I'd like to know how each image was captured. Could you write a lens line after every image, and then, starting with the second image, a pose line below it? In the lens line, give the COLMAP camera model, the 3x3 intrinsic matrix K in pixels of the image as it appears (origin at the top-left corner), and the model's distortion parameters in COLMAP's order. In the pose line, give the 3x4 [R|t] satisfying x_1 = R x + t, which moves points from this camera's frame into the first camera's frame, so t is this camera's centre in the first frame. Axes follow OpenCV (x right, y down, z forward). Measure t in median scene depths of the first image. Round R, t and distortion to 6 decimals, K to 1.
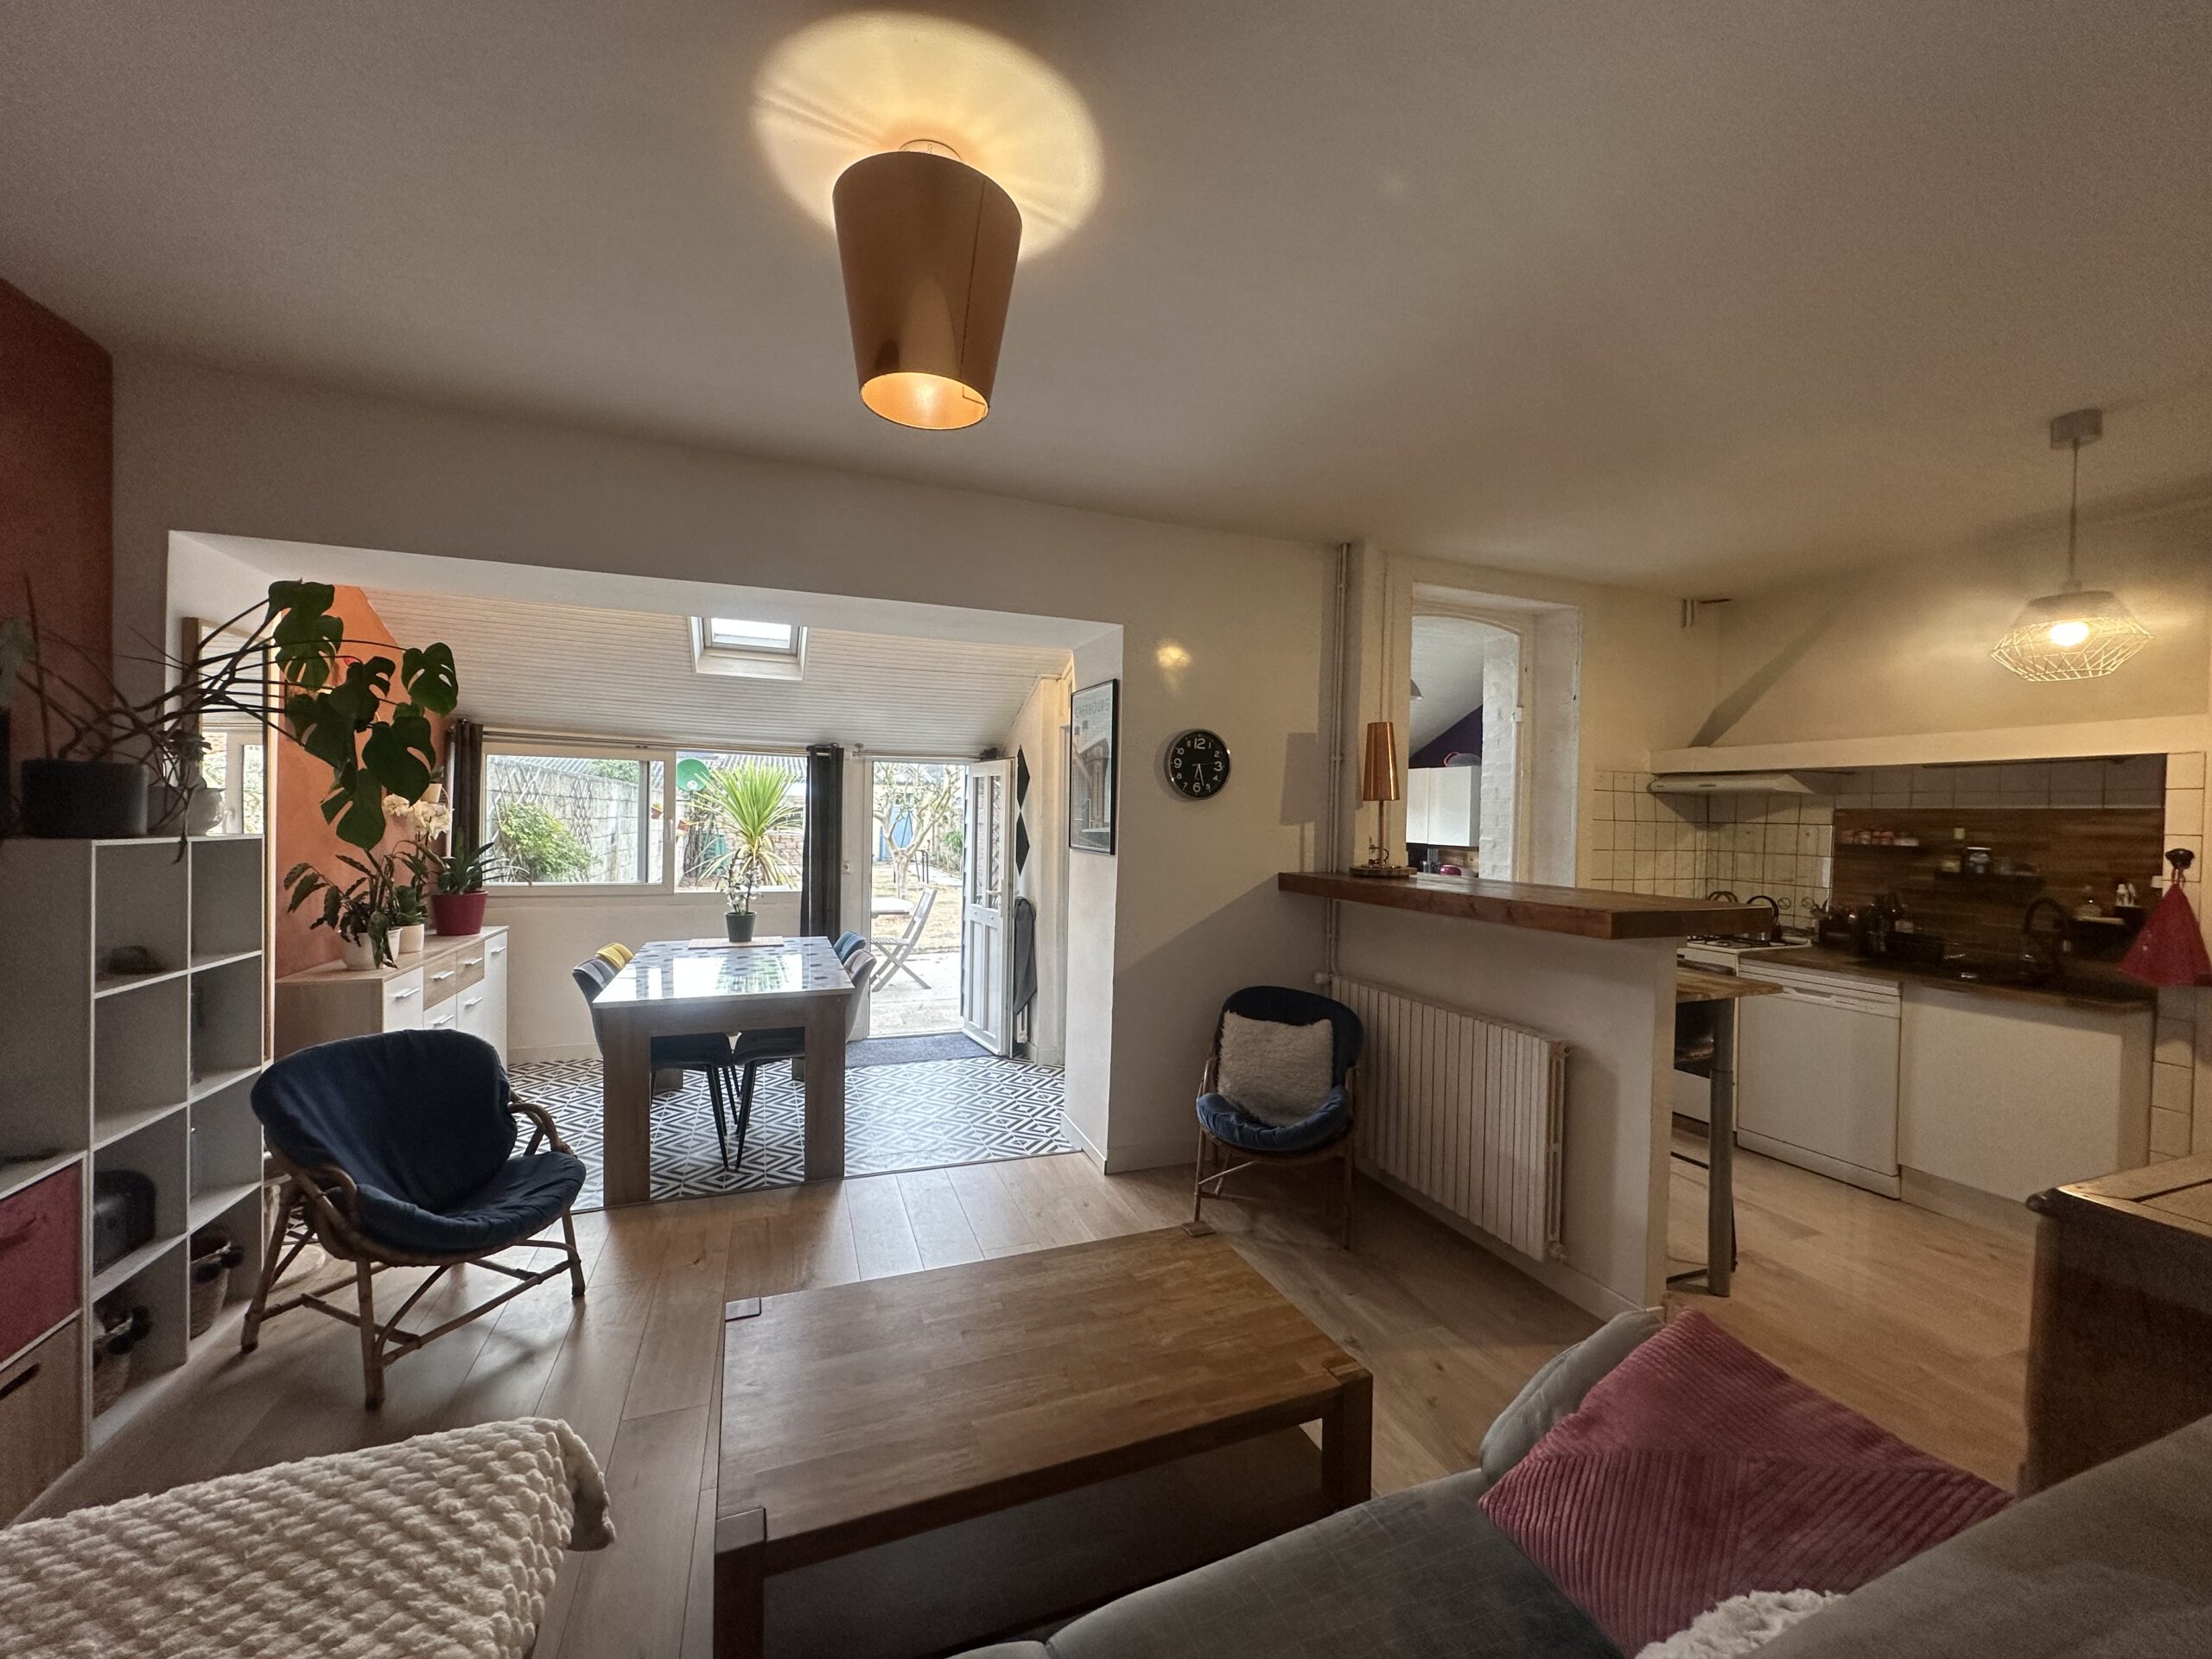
lens RADIAL K [[885.3, 0, 1106.0], [0, 885.3, 829.5], [0, 0, 1]] dist [0.000052, -0.000020]
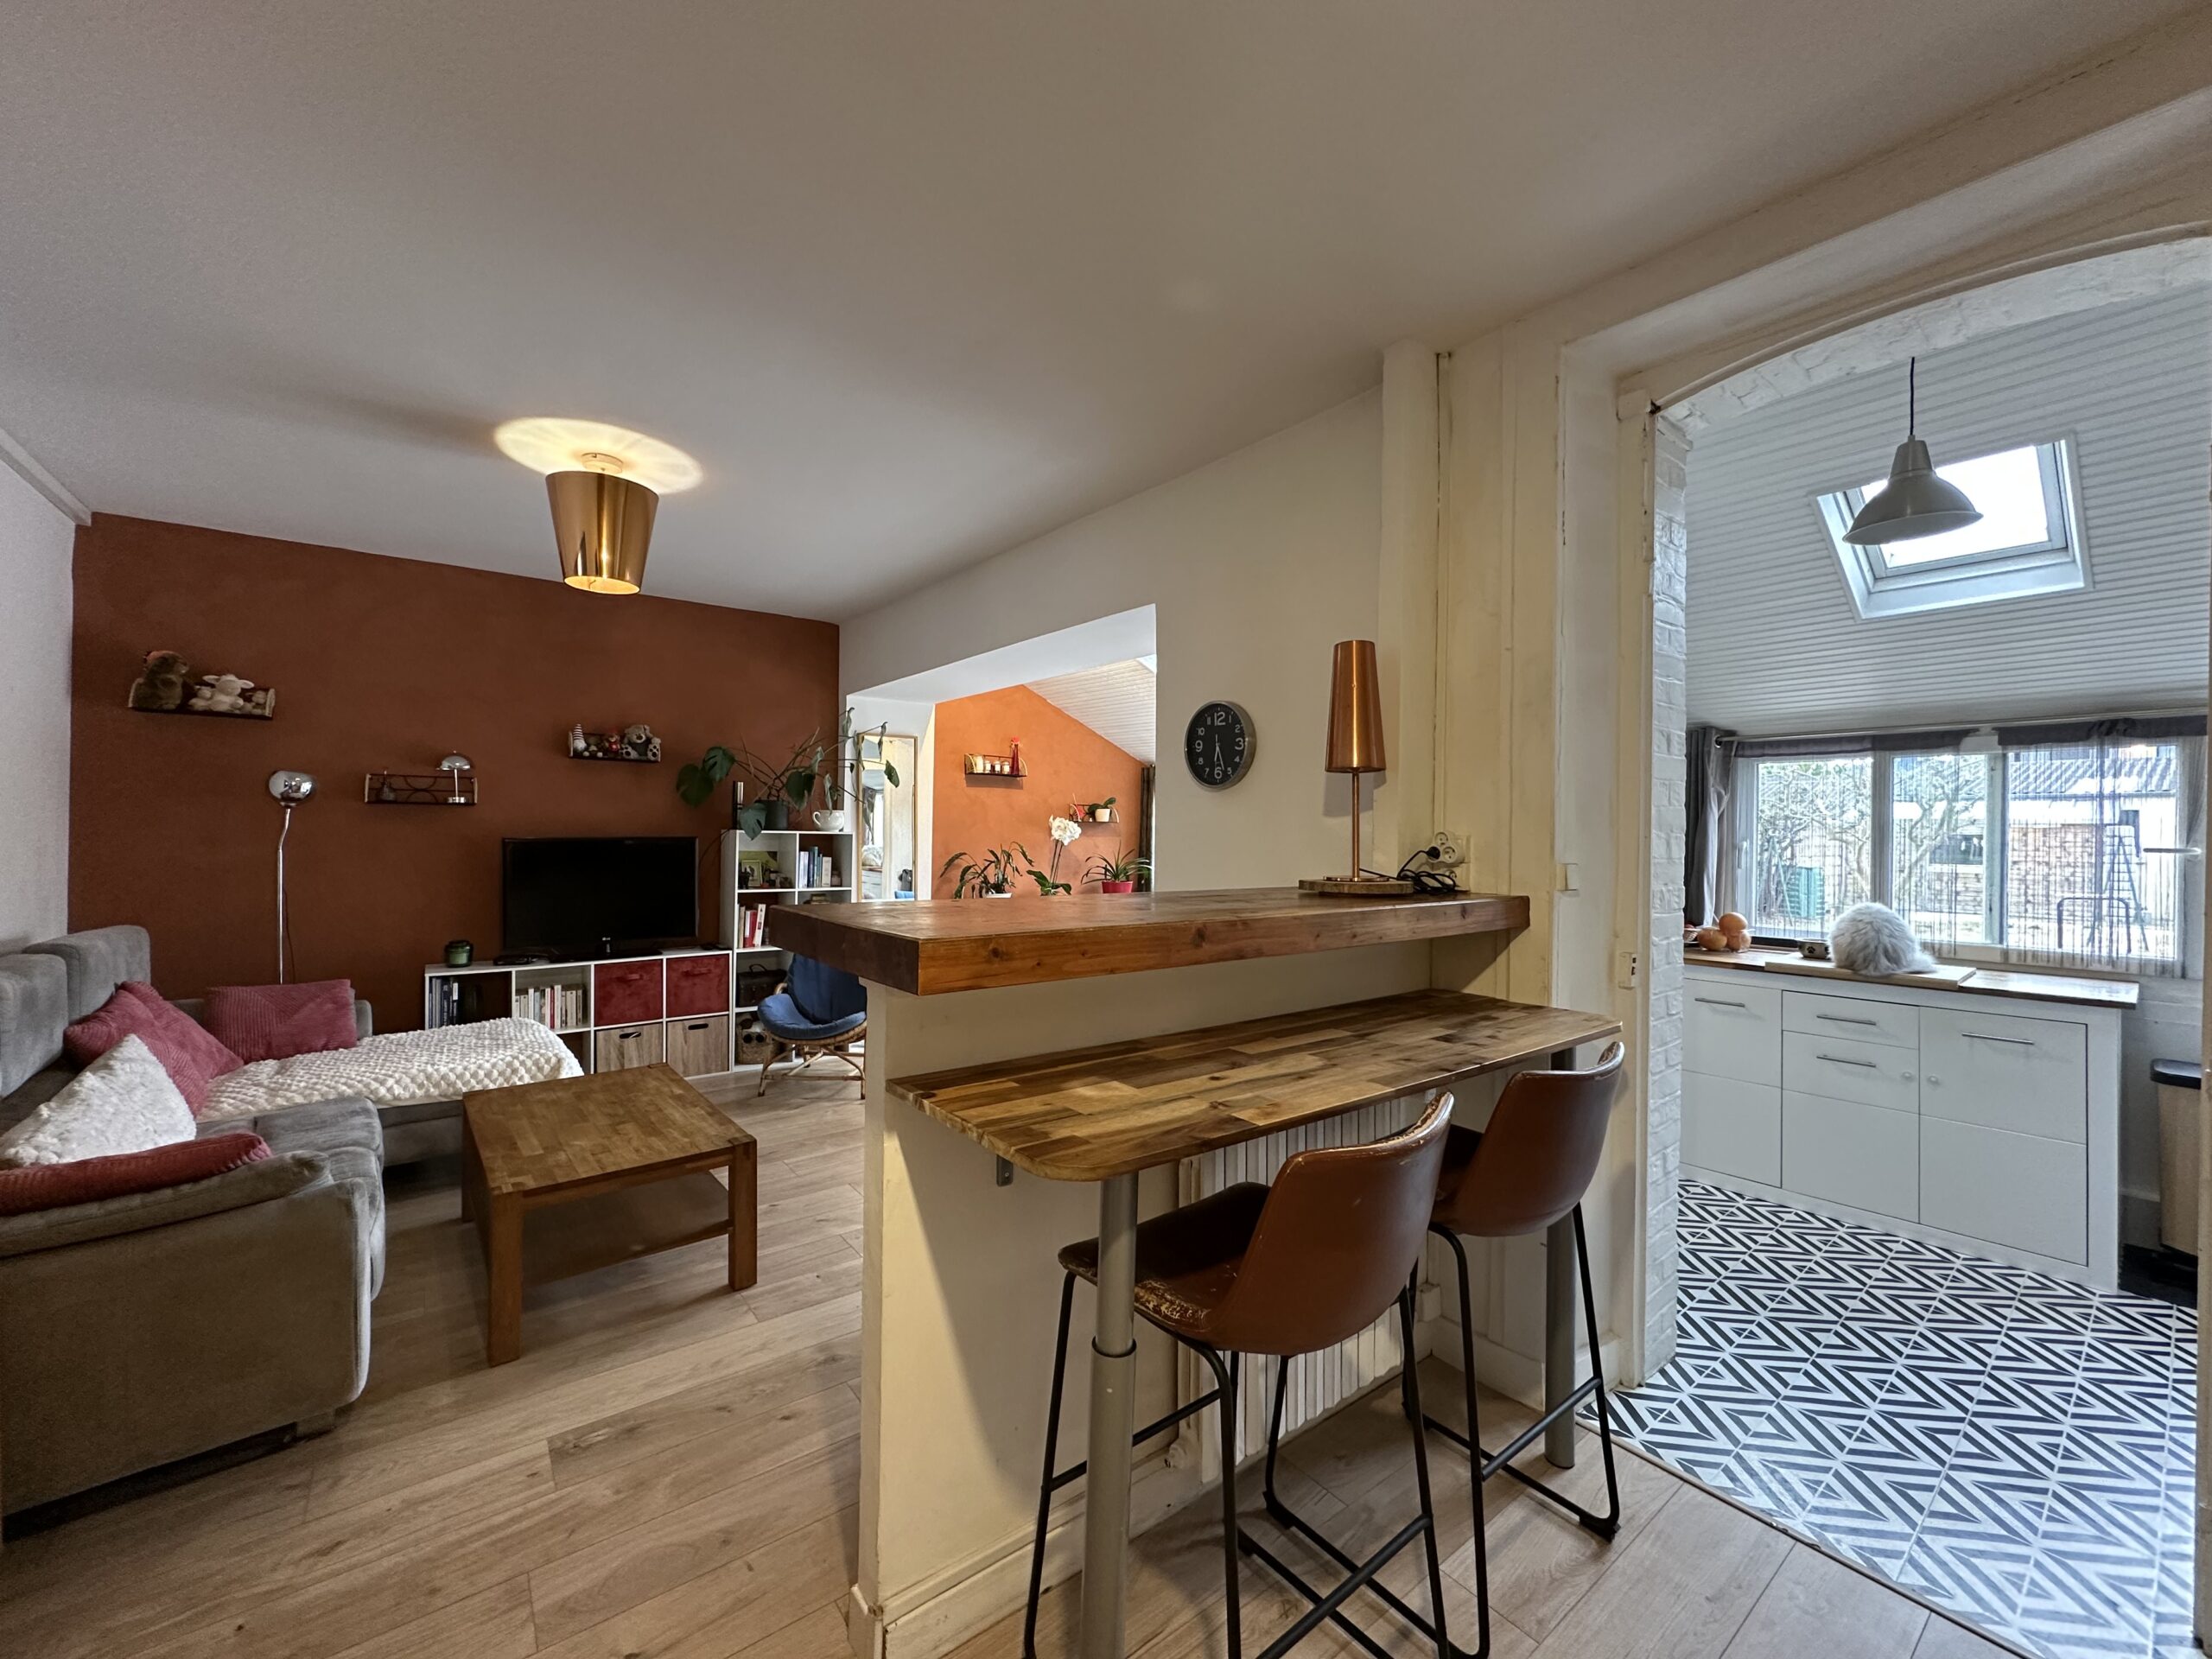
lens RADIAL K [[885.3, 0, 1106.0], [0, 885.3, 829.5], [0, 0, 1]] dist [0.000052, -0.000020]
pose [[0.286433, -0.017263, -0.957945, 0.847110], [-0.023590, 0.999408, -0.025063, 0.026970], [0.957810, 0.029776, 0.285856, 0.670332]]
